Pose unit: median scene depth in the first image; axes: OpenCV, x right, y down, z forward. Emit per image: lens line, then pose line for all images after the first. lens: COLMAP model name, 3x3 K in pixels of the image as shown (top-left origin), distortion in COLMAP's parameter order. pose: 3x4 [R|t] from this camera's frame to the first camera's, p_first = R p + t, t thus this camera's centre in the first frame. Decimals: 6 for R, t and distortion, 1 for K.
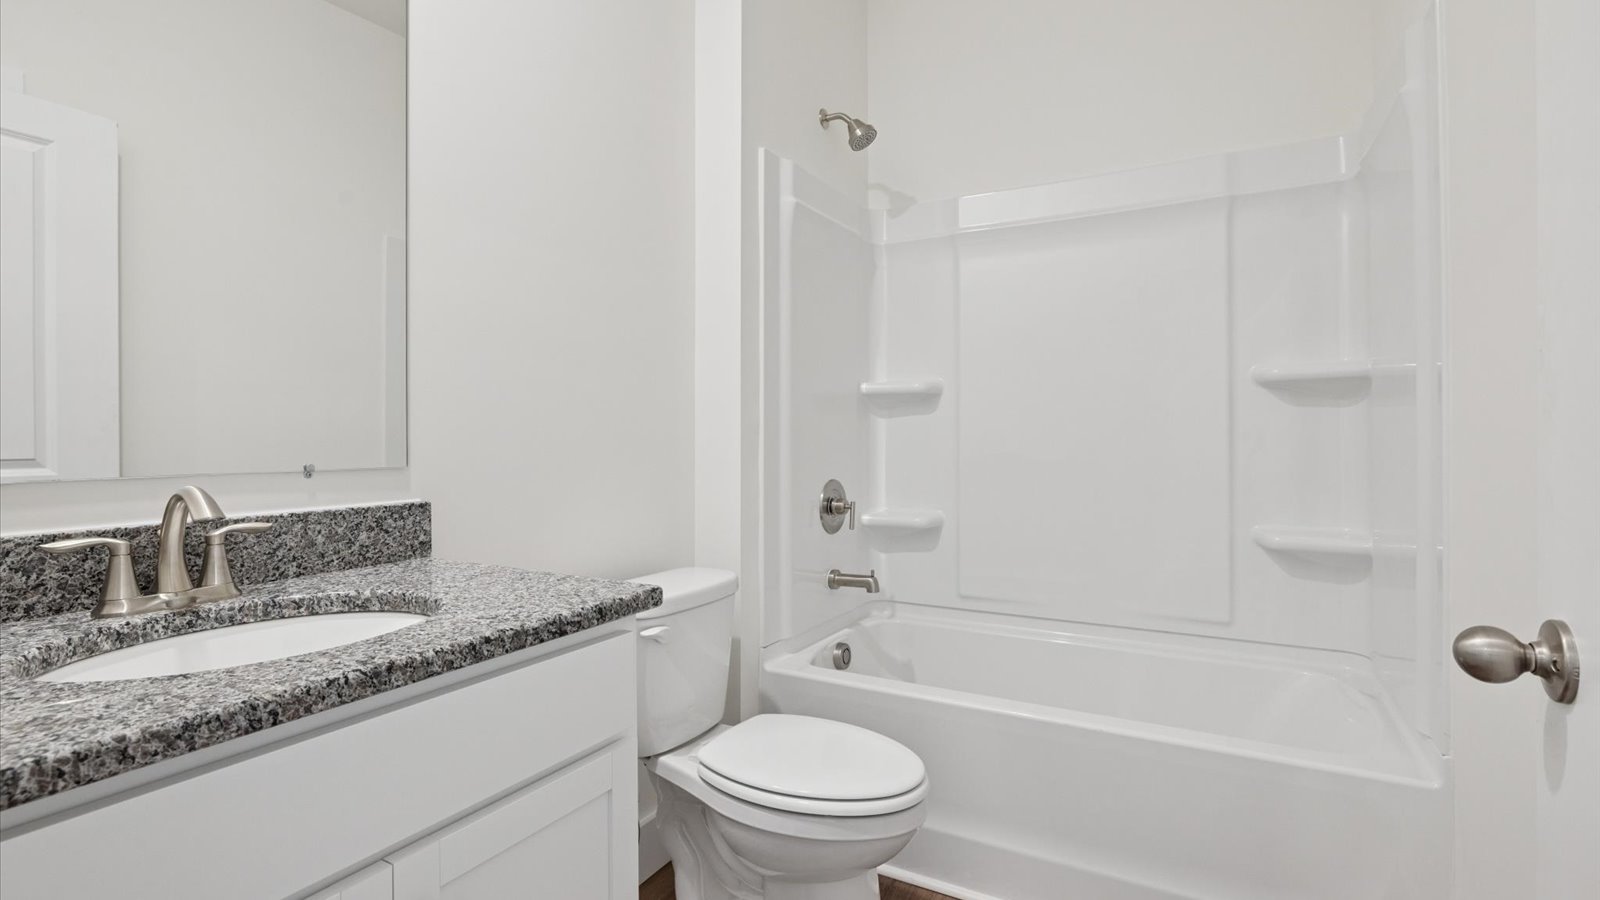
lens RADIAL K [[788.6, 0, 802.7], [0, 788.6, 439.1], [0, 0, 1]] dist [-0.001471, -0.000164]
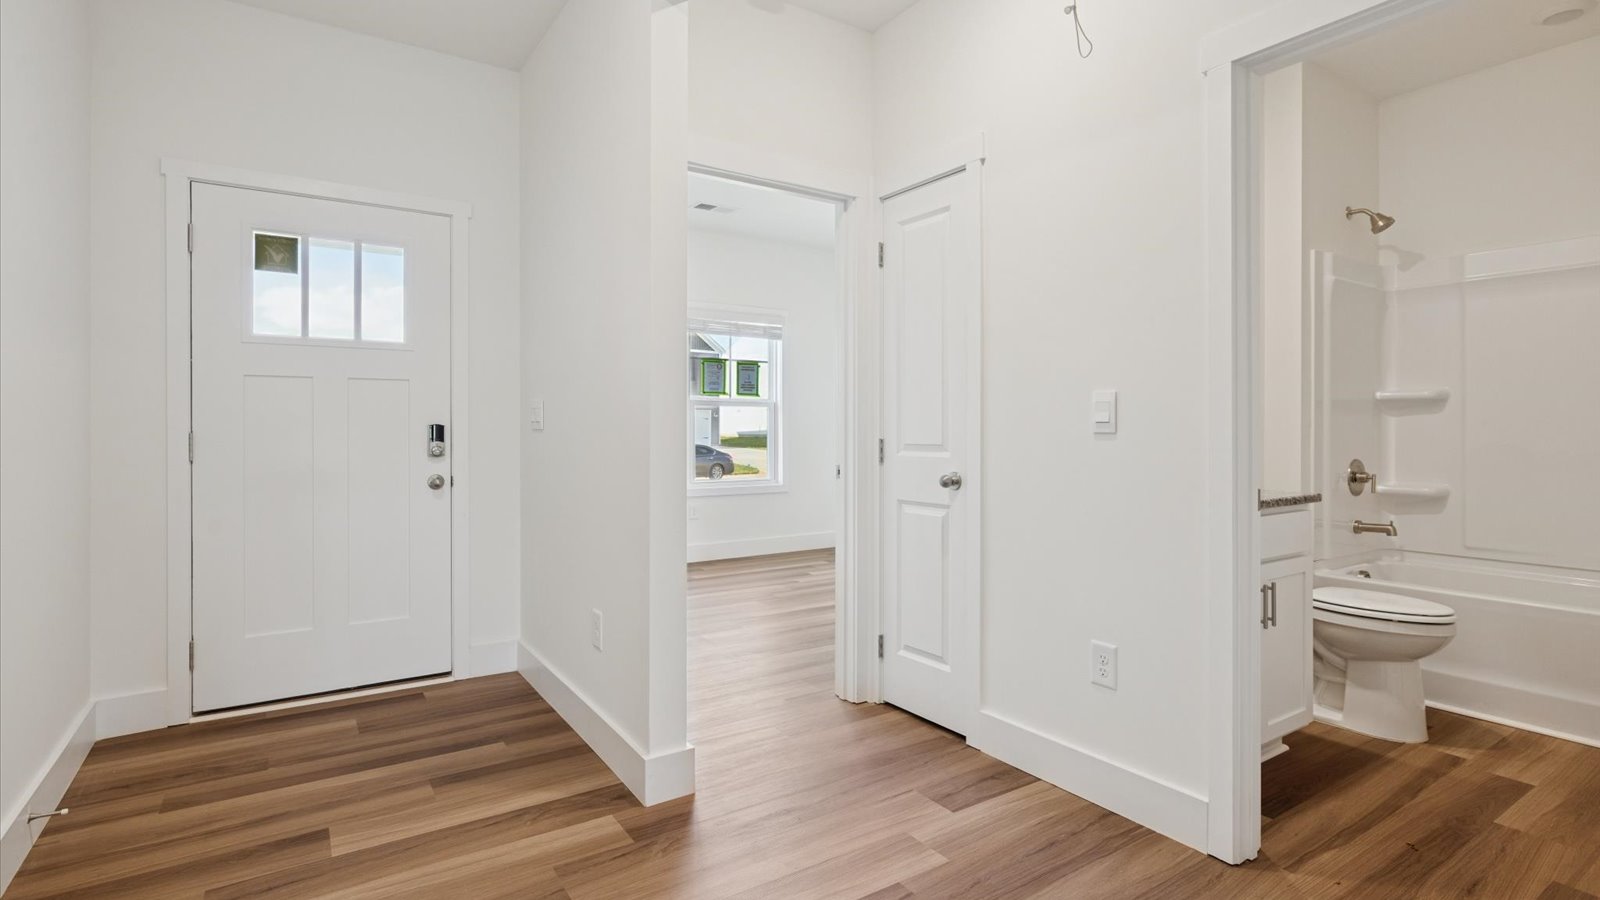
lens RADIAL K [[788.6, 0, 802.7], [0, 788.6, 439.1], [0, 0, 1]] dist [-0.001471, -0.000164]
pose [[0.889550, 0.001994, -0.456834, -0.209078], [-0.001045, 0.999997, 0.002329, 0.011529], [0.456838, -0.001594, 0.889549, -0.776586]]
